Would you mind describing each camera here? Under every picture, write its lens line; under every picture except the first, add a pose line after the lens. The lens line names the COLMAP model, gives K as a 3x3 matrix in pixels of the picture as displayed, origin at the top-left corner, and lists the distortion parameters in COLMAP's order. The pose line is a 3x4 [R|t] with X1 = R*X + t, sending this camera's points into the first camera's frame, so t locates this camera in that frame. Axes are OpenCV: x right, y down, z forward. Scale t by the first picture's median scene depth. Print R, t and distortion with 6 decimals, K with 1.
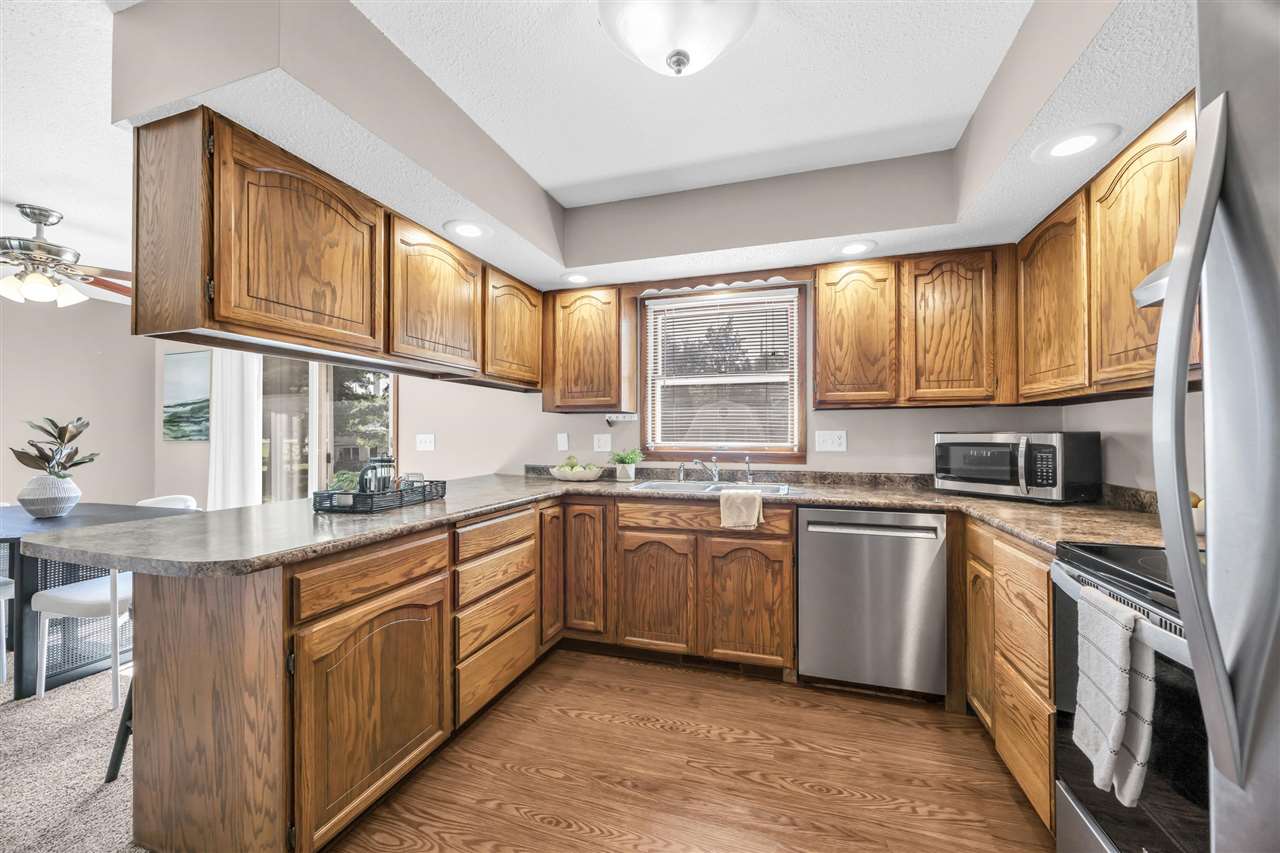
lens RADIAL K [[491.3, 0, 640.0], [0, 491.3, 426.5], [0, 0, 1]] dist [-0.001237, -0.000019]
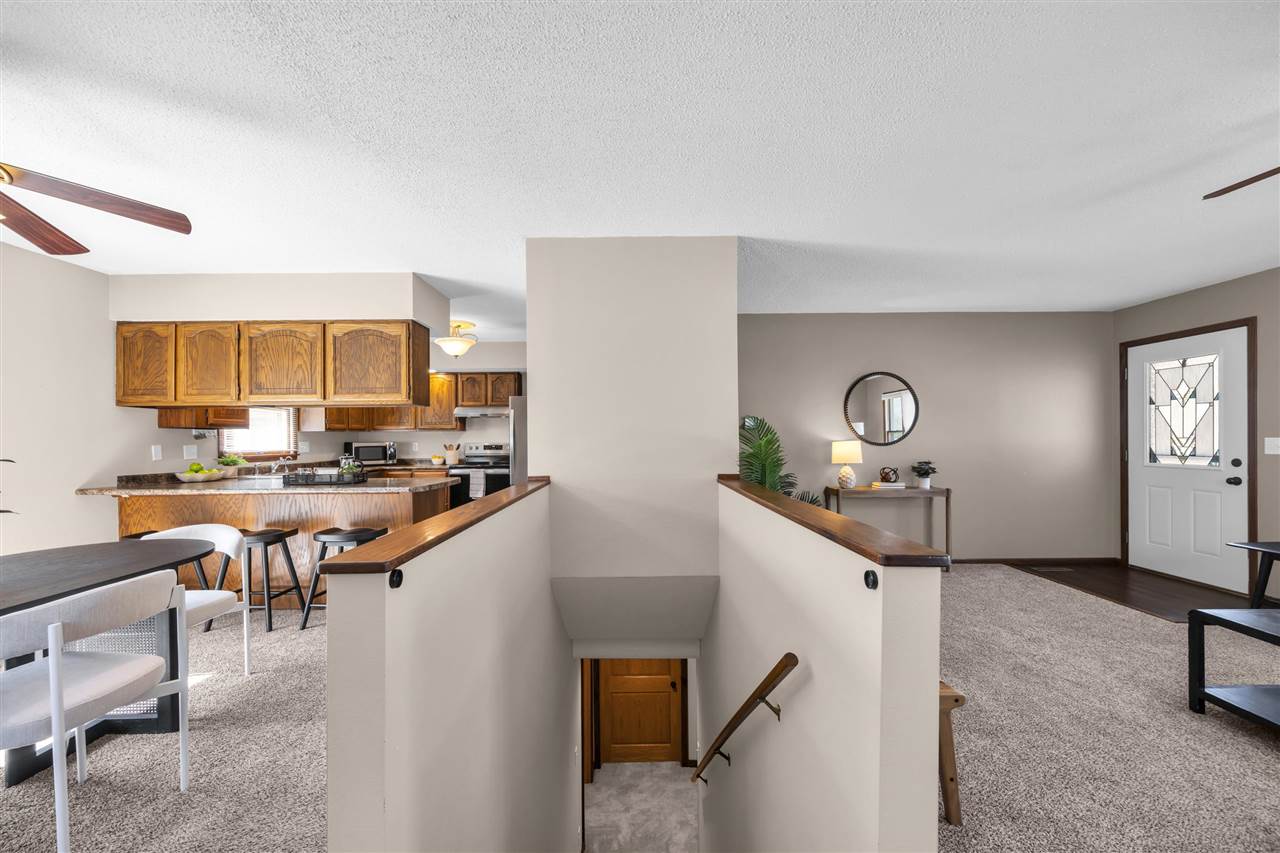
lens RADIAL K [[495.9, 0, 635.2], [0, 495.9, 438.5], [0, 0, 1]] dist [-0.000285, -0.000007]
pose [[-0.311431, 0.005787, 0.950251, -1.205613], [-0.001430, 0.999977, -0.006559, 0.003388], [-0.950268, -0.003402, -0.311416, 0.227349]]
